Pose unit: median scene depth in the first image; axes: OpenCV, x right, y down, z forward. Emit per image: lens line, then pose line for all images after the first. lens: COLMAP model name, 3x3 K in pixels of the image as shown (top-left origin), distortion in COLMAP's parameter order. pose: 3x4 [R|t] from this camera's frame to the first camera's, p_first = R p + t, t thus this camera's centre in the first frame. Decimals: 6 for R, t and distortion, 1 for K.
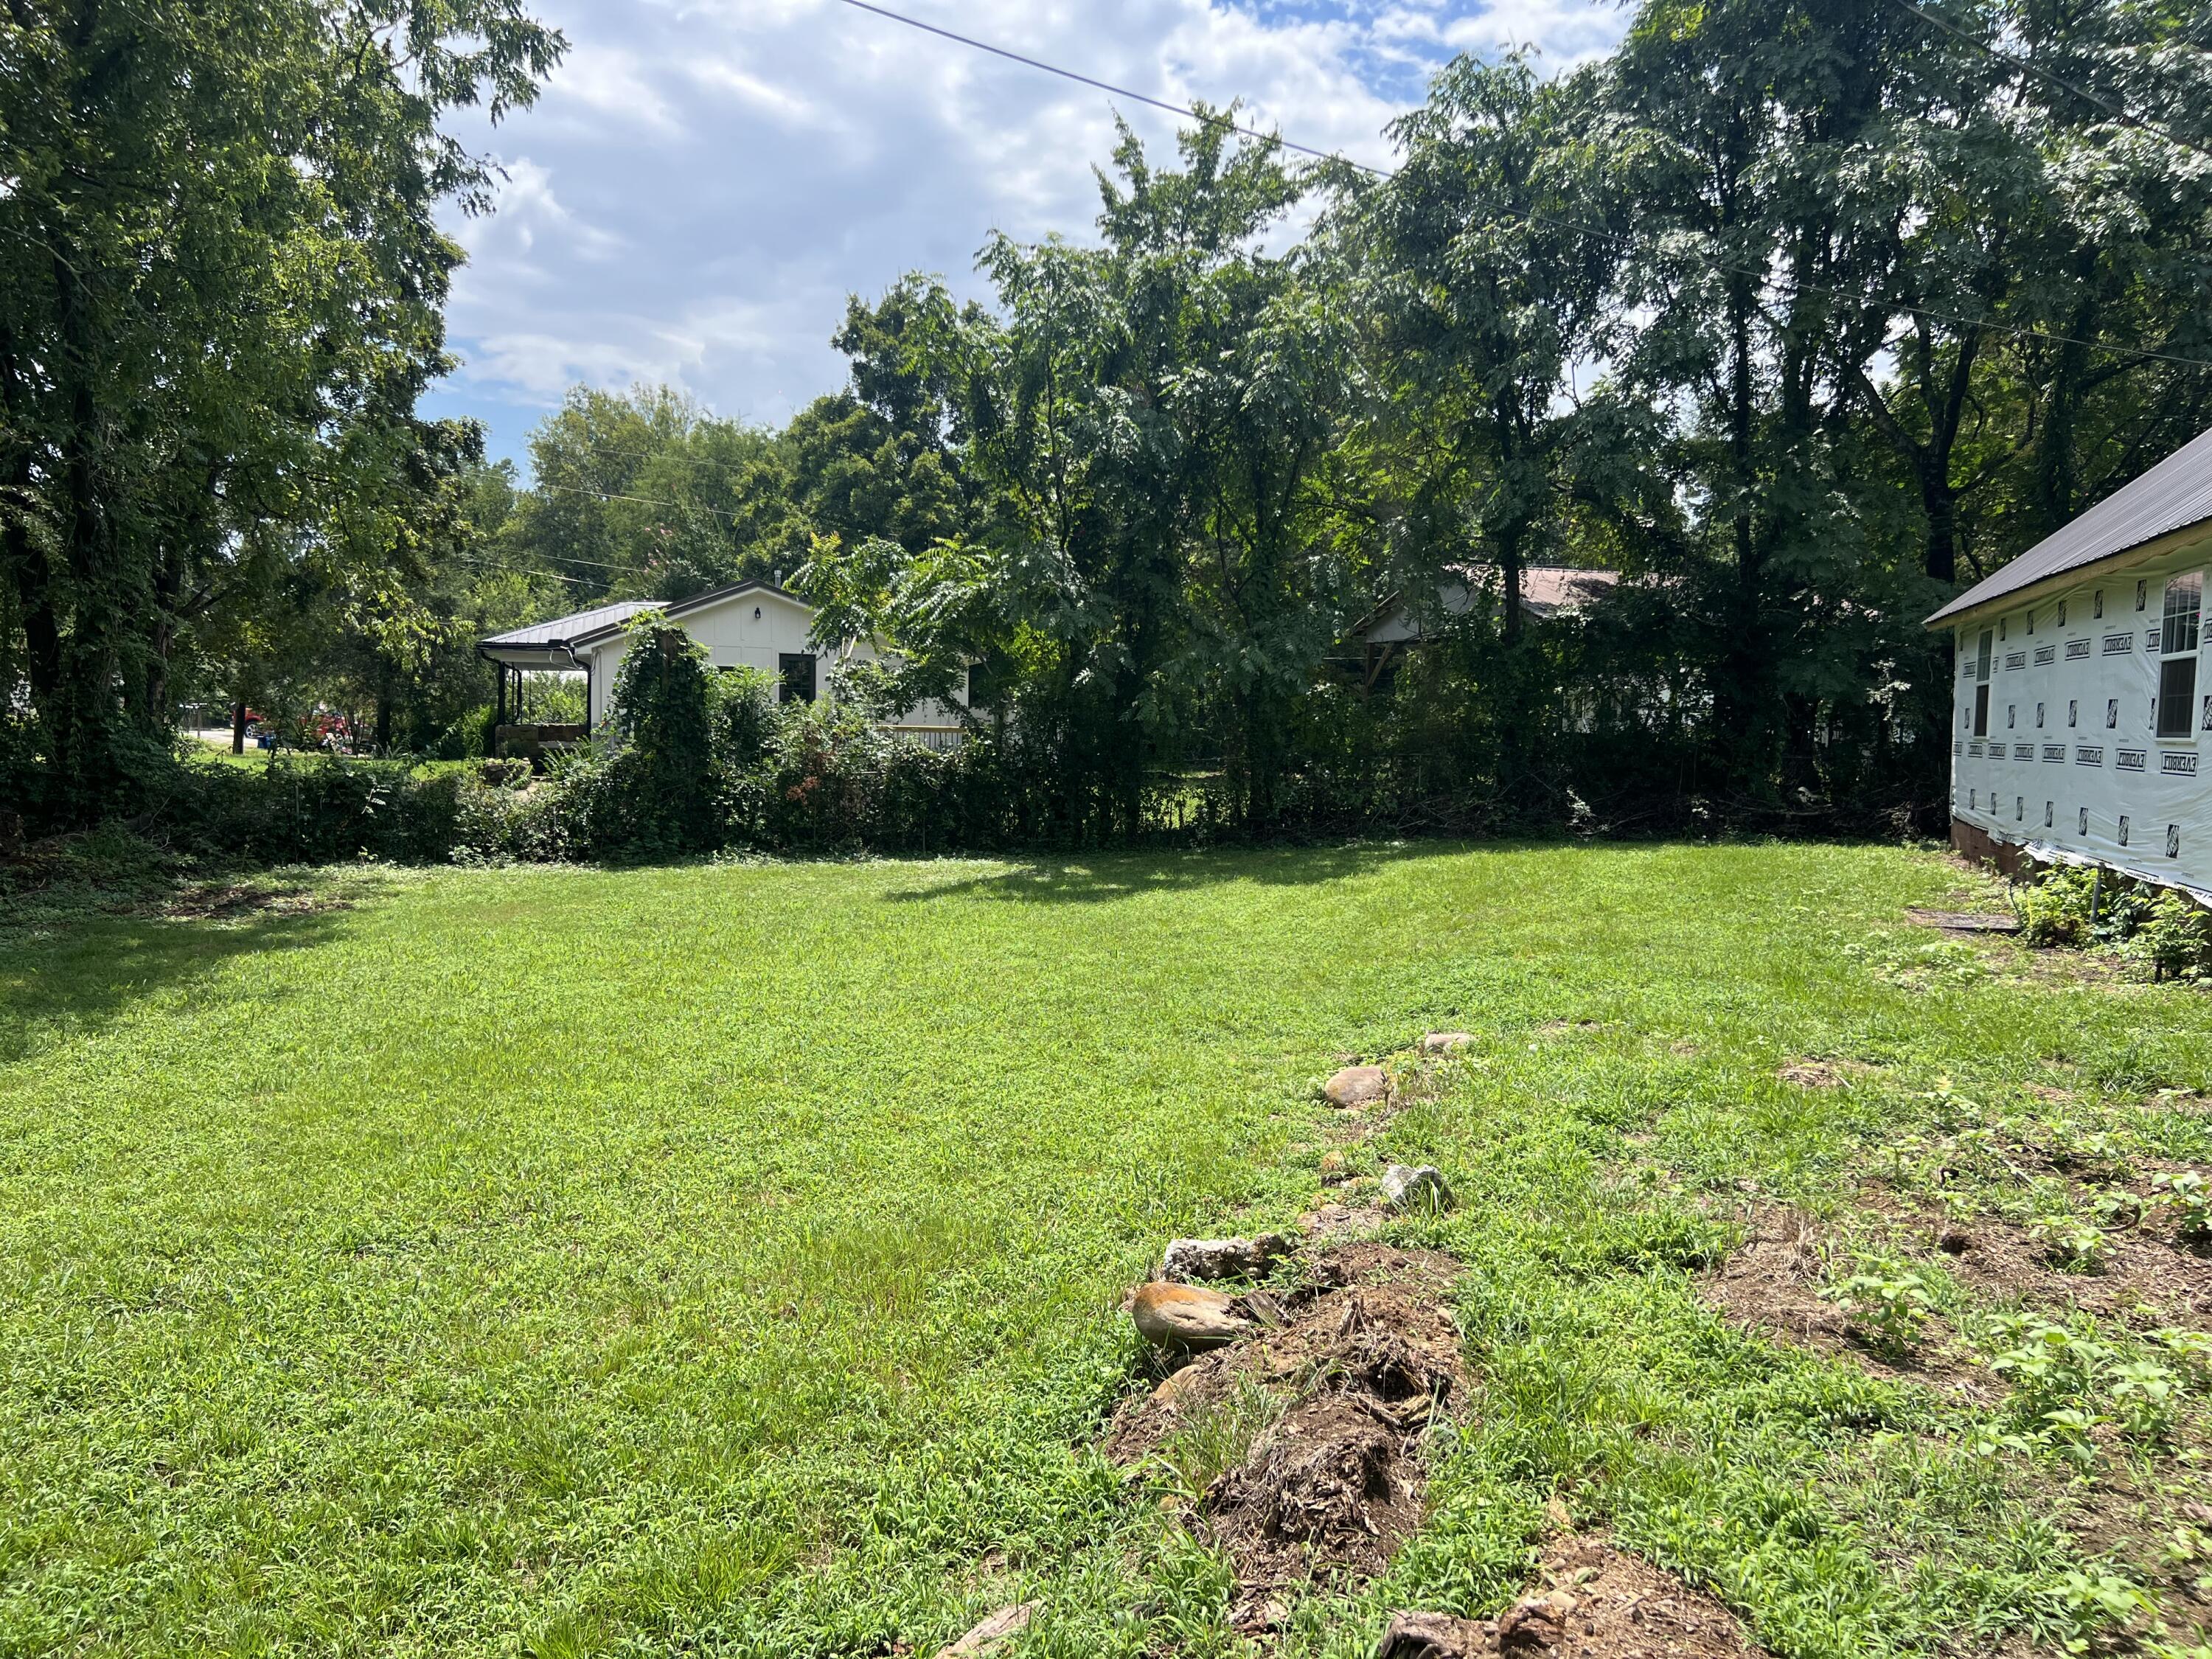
lens RADIAL K [[1689.3, 0, 1124.3], [0, 1689.3, 864.9], [0, 0, 1]] dist [0.073733, -0.084323]
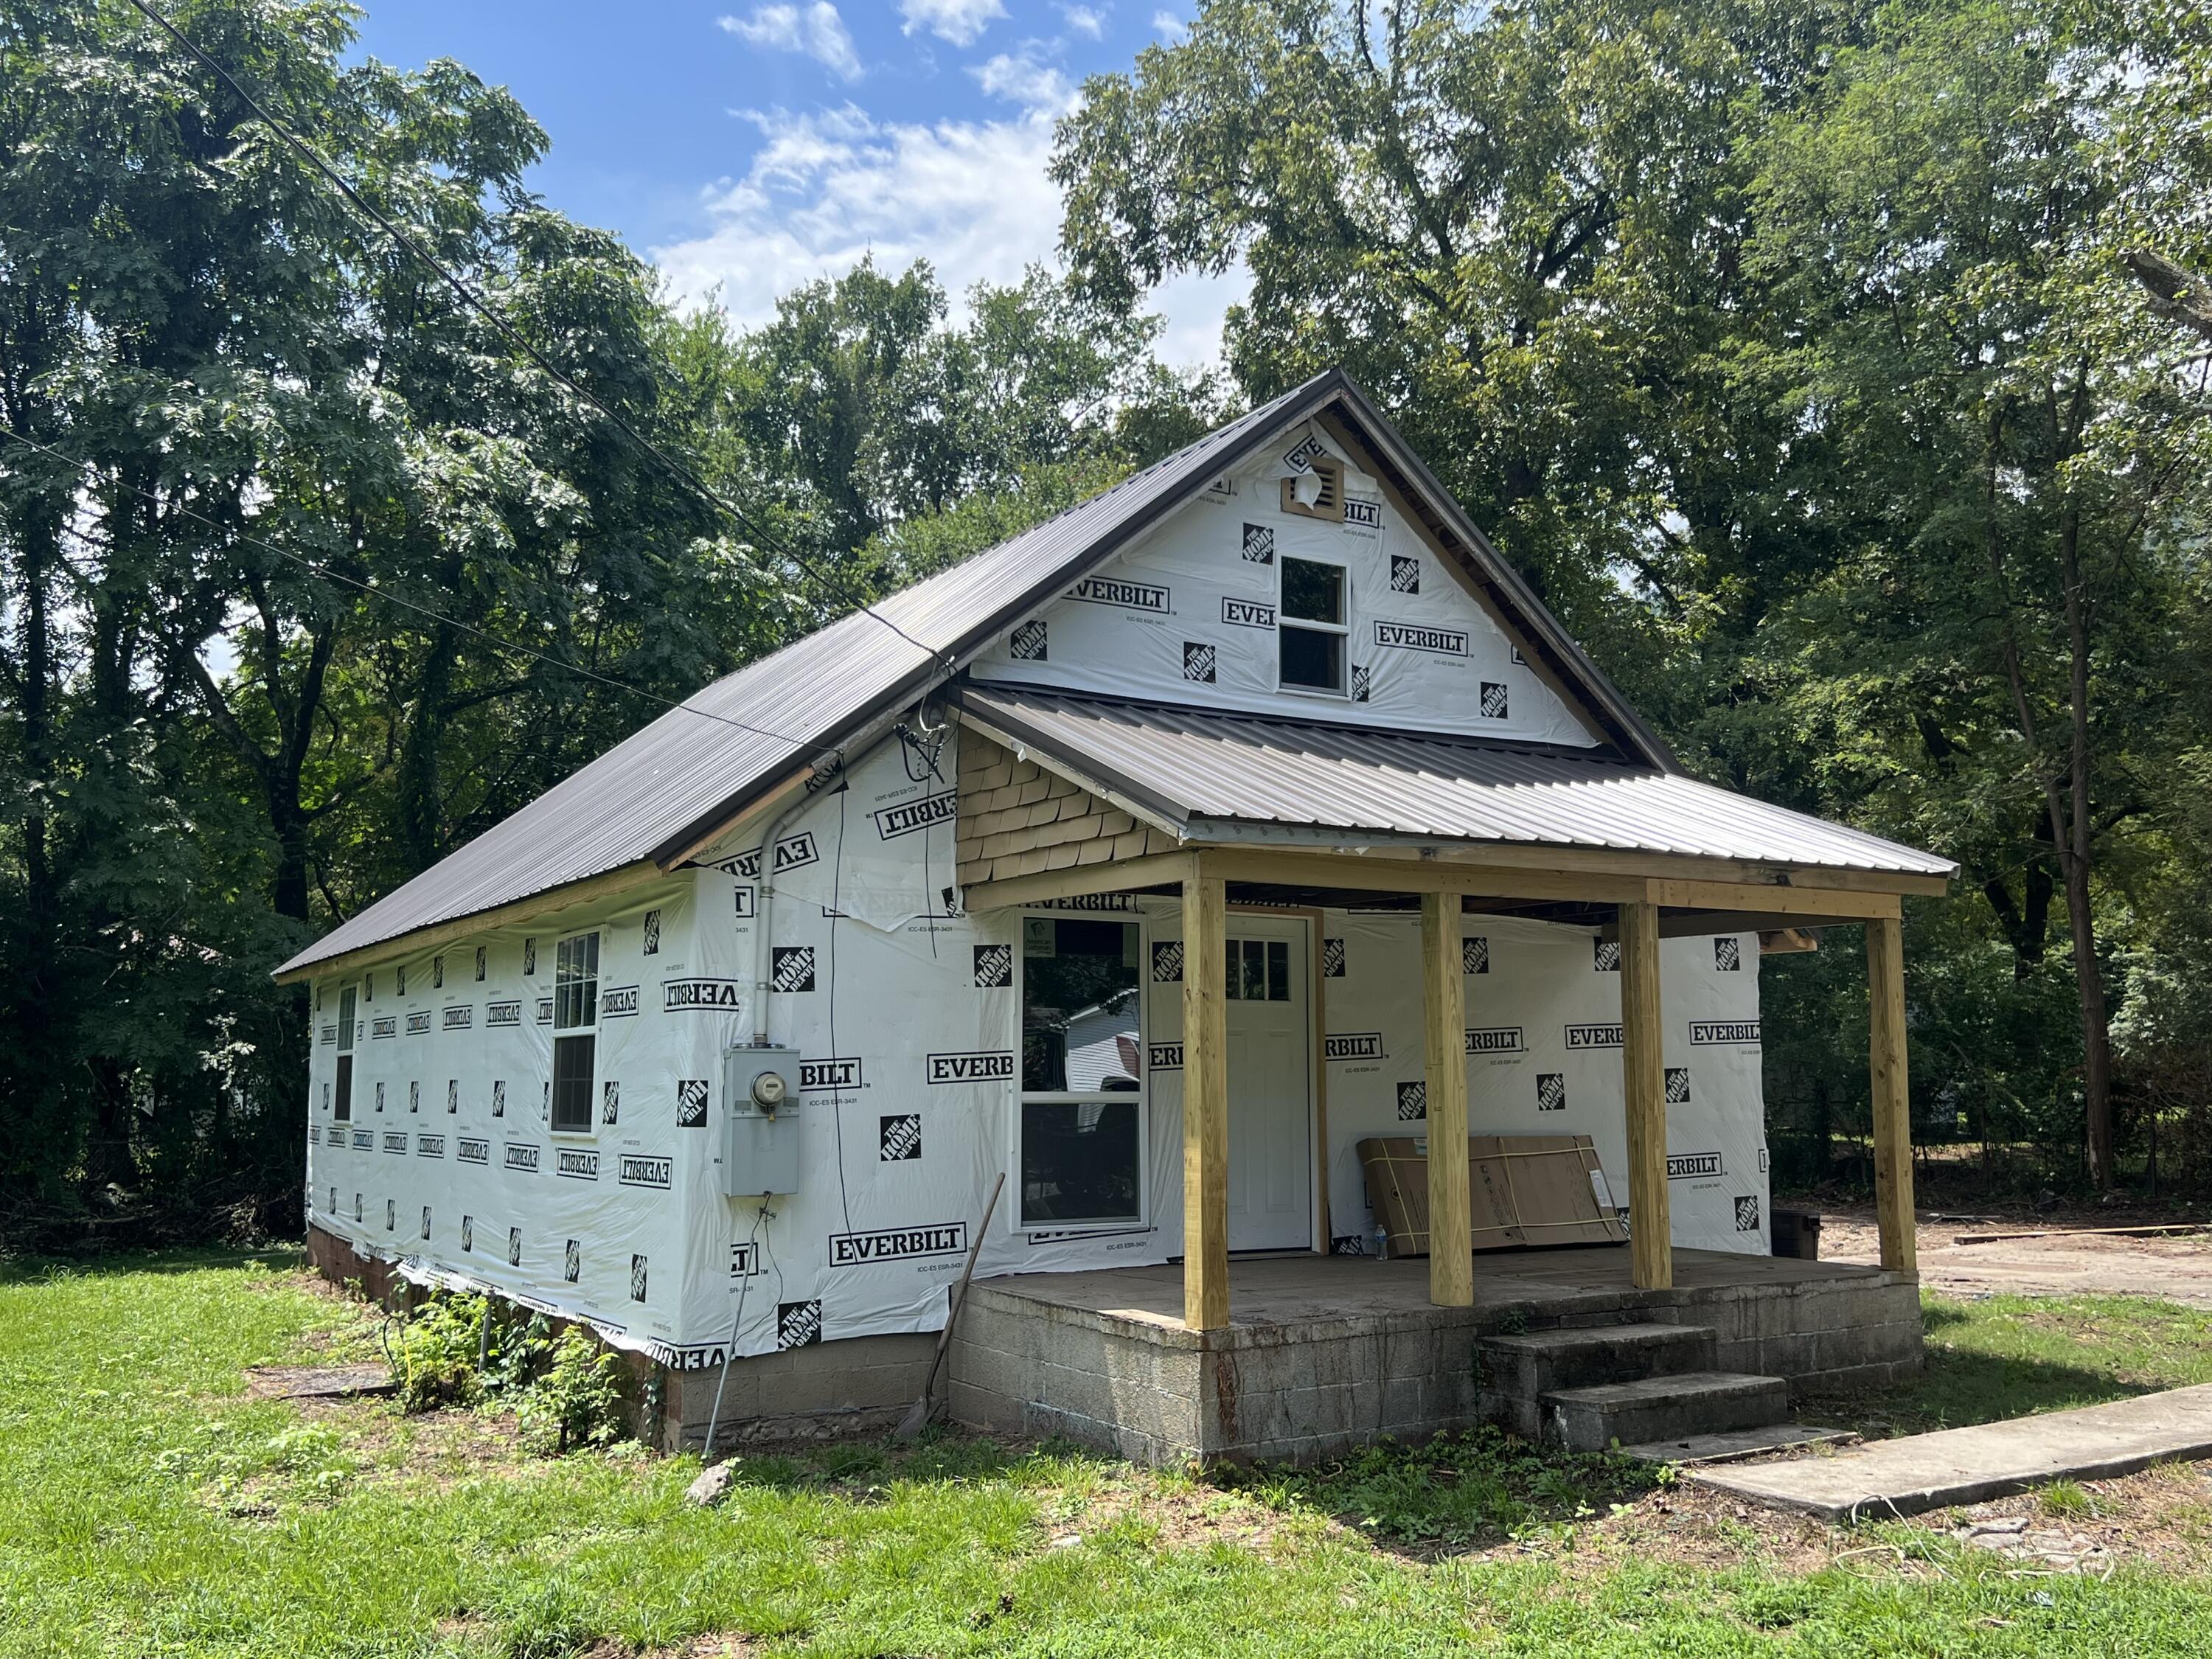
lens RADIAL K [[2003.0, 0, 1106.0], [0, 2003.0, 829.5], [0, 0, 1]] dist [0.006216, 0.026124]
pose [[0.676357, 0.079961, 0.732221, 0.044640], [0.069657, 0.982691, -0.171656, -0.020847], [-0.733273, 0.167105, 0.659080, 0.097476]]
